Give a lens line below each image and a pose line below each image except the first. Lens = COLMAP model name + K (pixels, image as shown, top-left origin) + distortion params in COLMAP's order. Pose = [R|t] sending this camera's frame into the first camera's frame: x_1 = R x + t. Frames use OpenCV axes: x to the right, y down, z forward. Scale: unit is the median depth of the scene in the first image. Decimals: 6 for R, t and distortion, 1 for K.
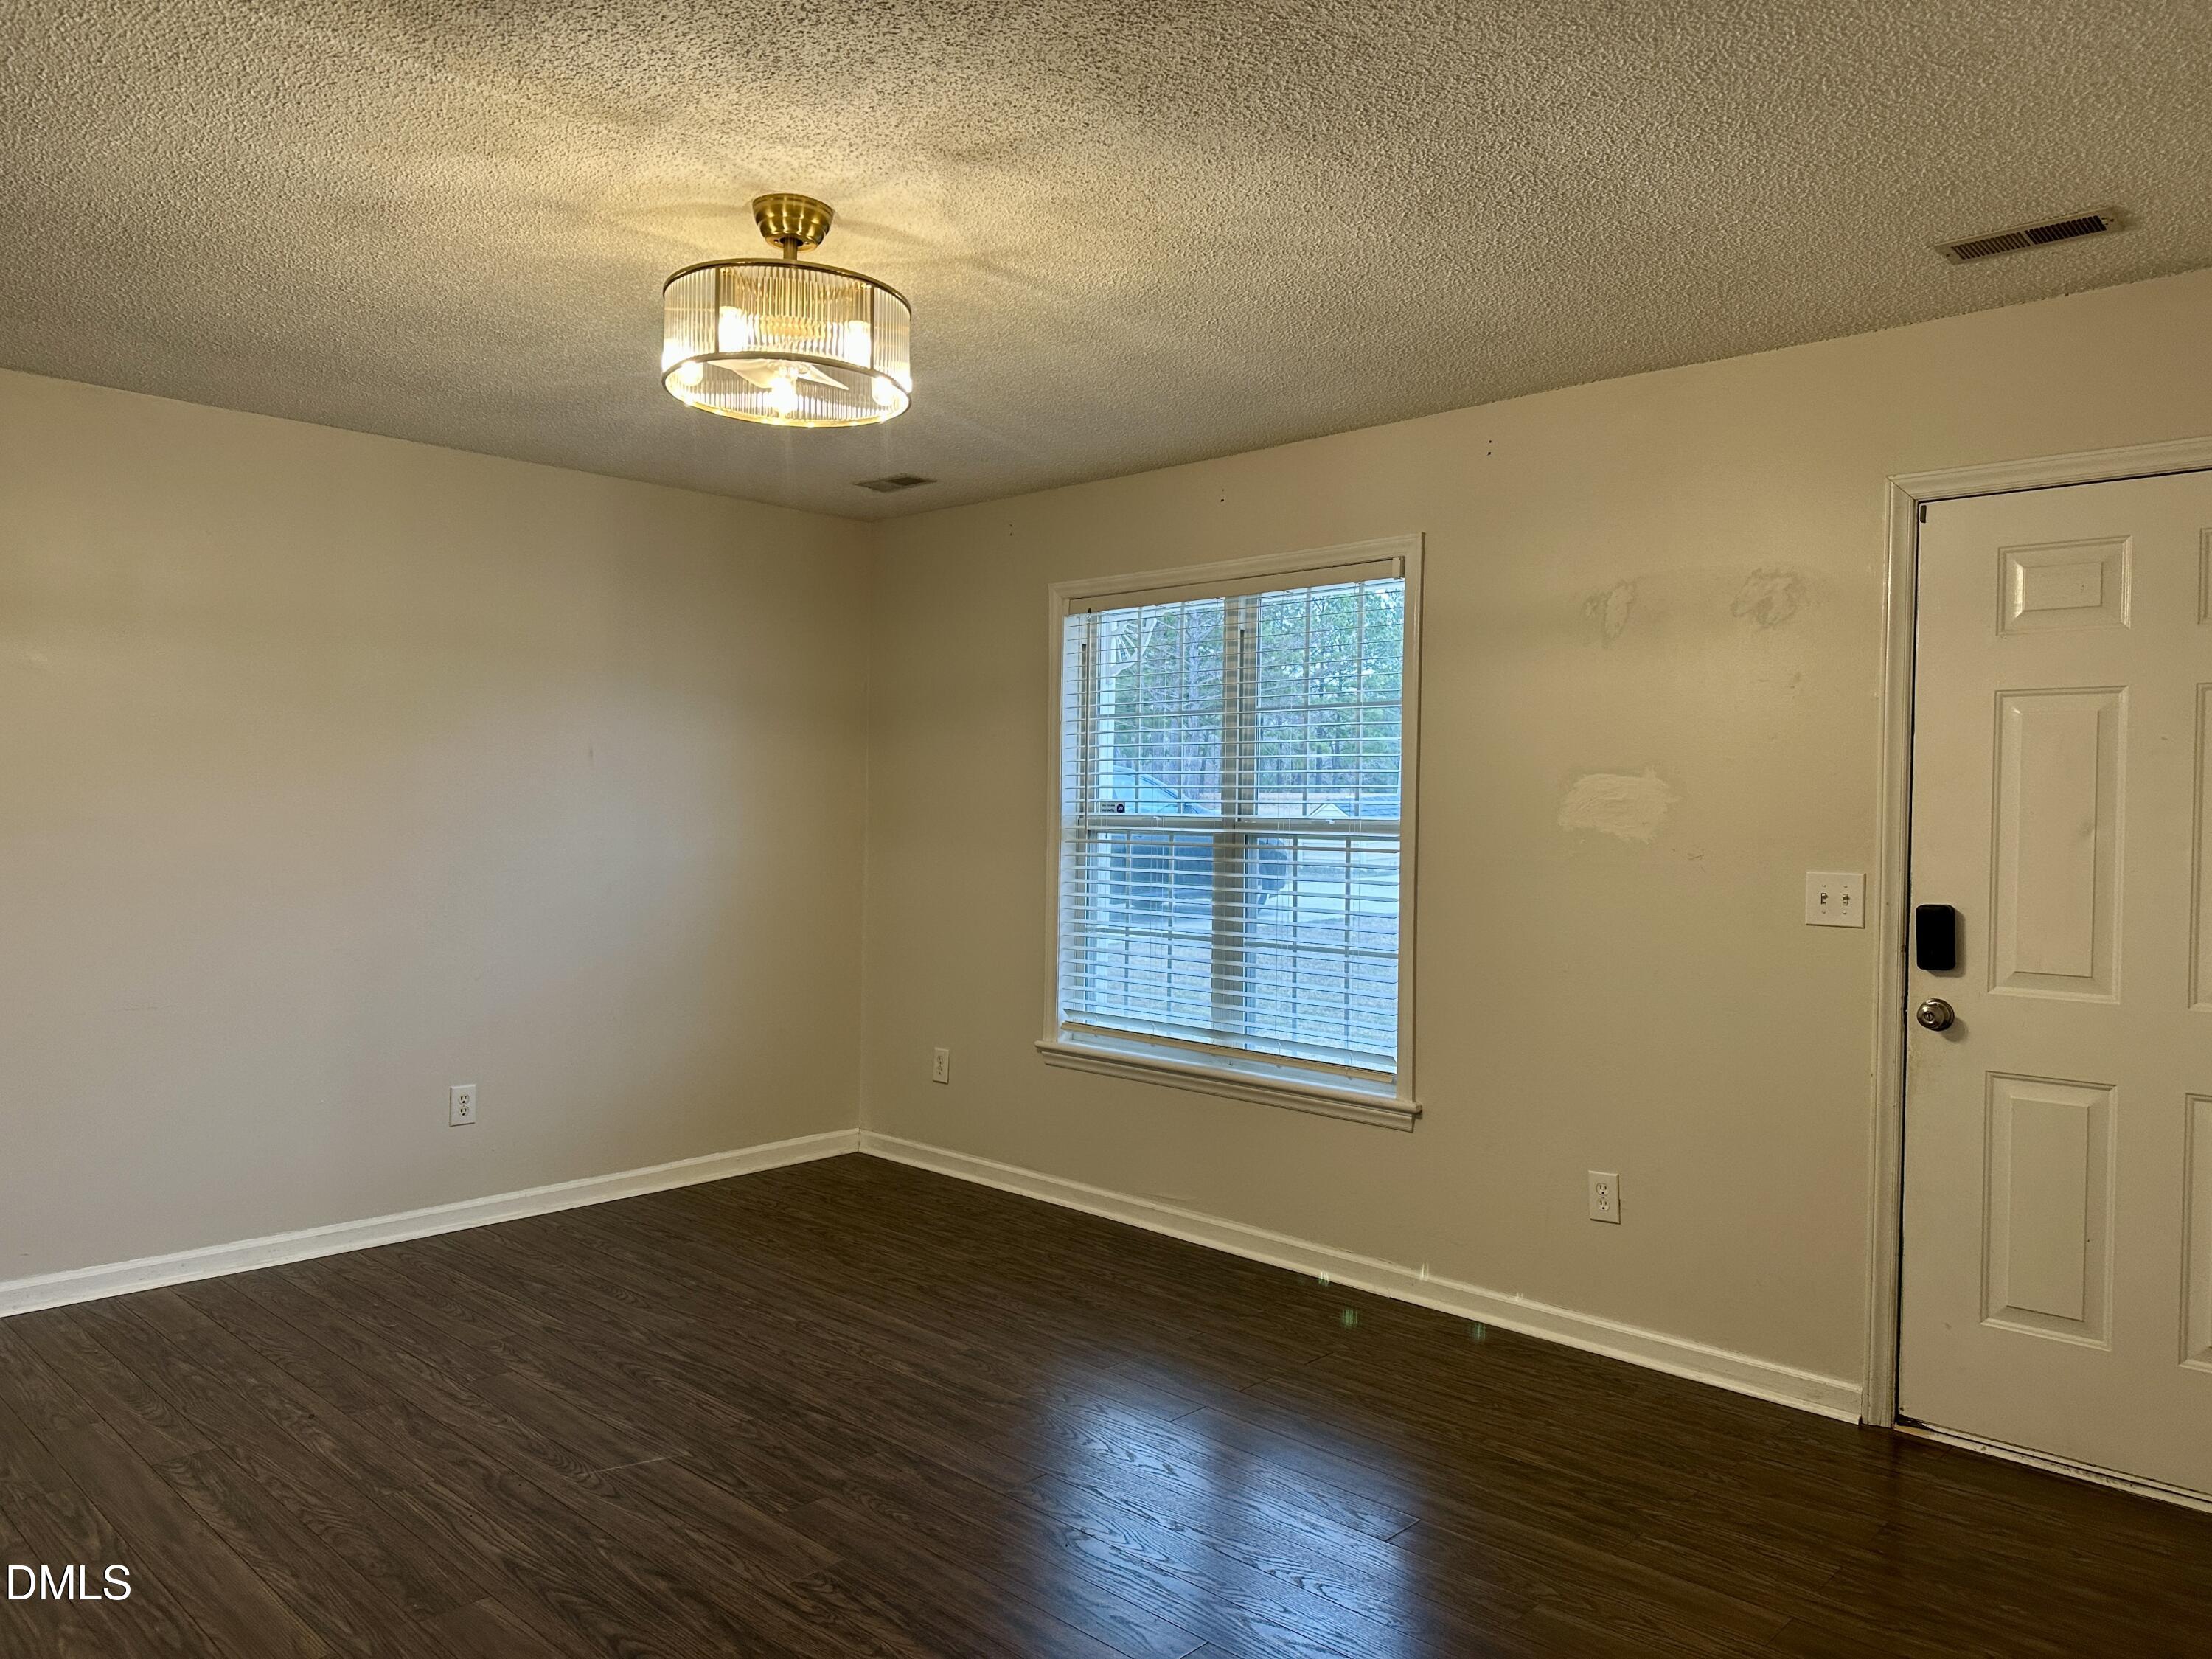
lens RADIAL K [[1539.1, 0, 1125.4], [0, 1539.1, 824.1], [0, 0, 1]] dist [0.067662, -0.064669]
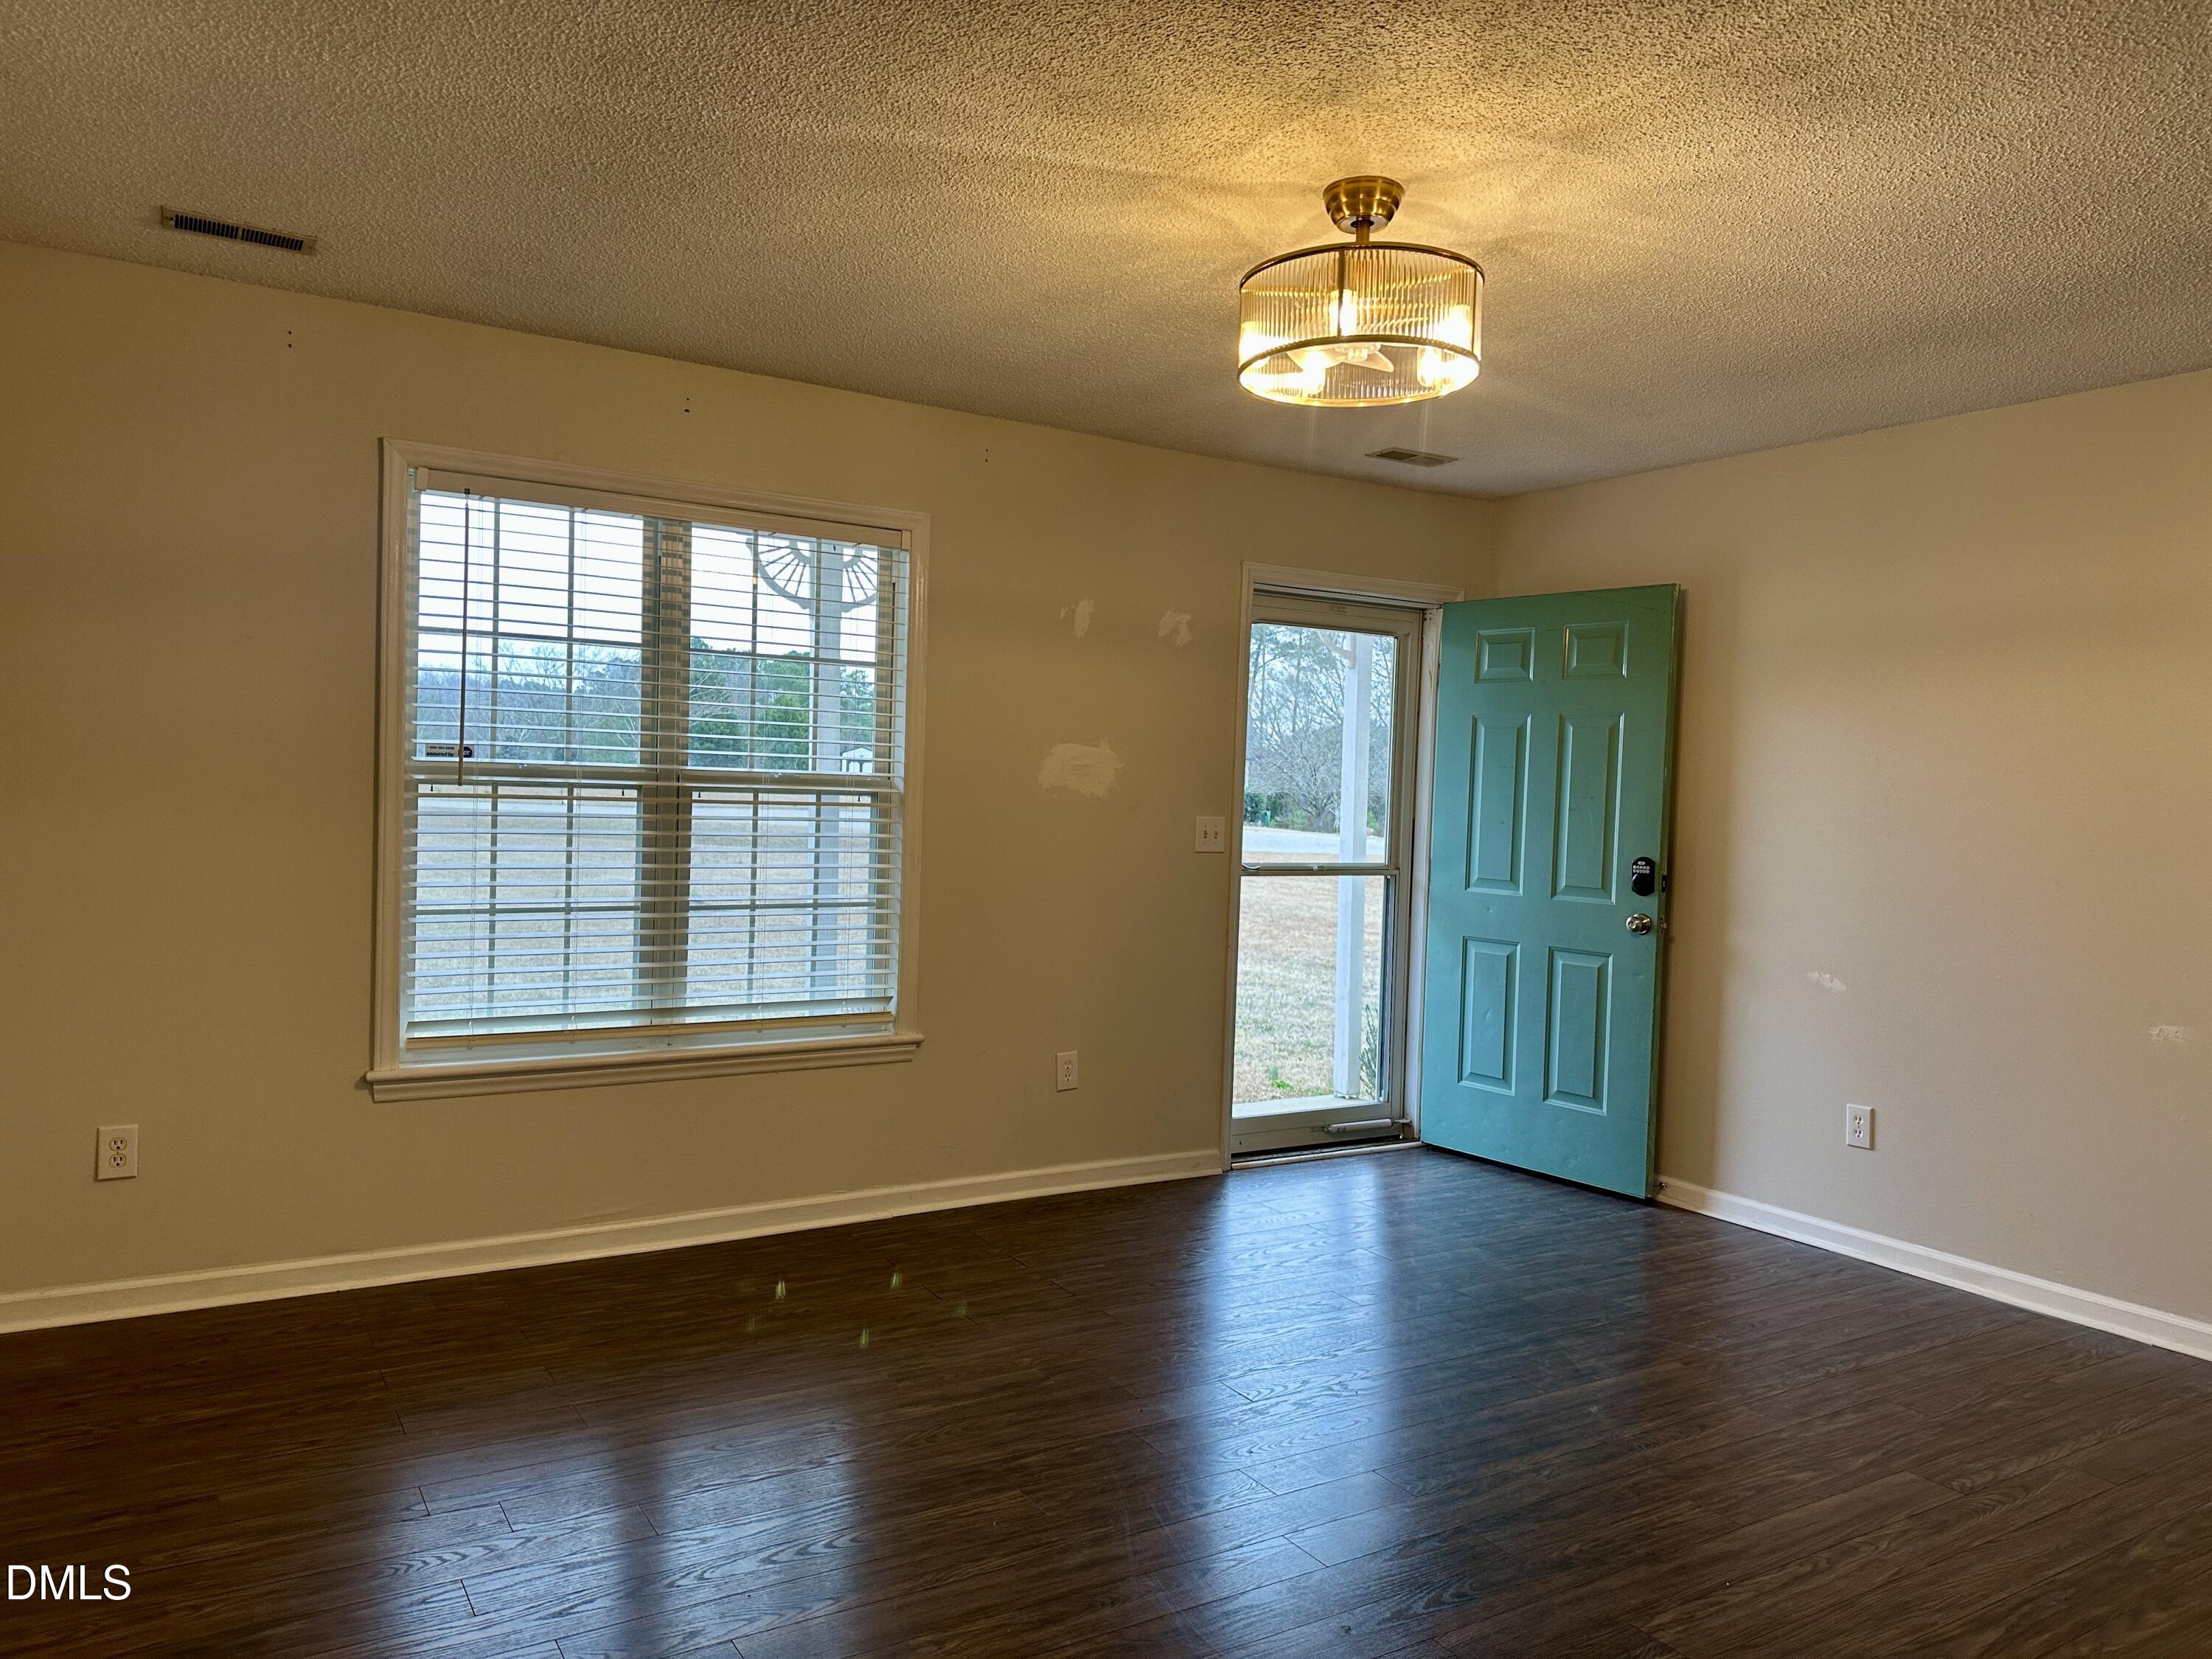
lens RADIAL K [[1539.1, 0, 1091.2], [0, 1539.1, 829.2], [0, 0, 1]] dist [0.067662, -0.064669]
pose [[0.256815, -0.036711, 0.965763, -1.040741], [-0.023176, 0.998757, 0.044128, -0.020557], [-0.966183, -0.033715, 0.255645, 0.753642]]
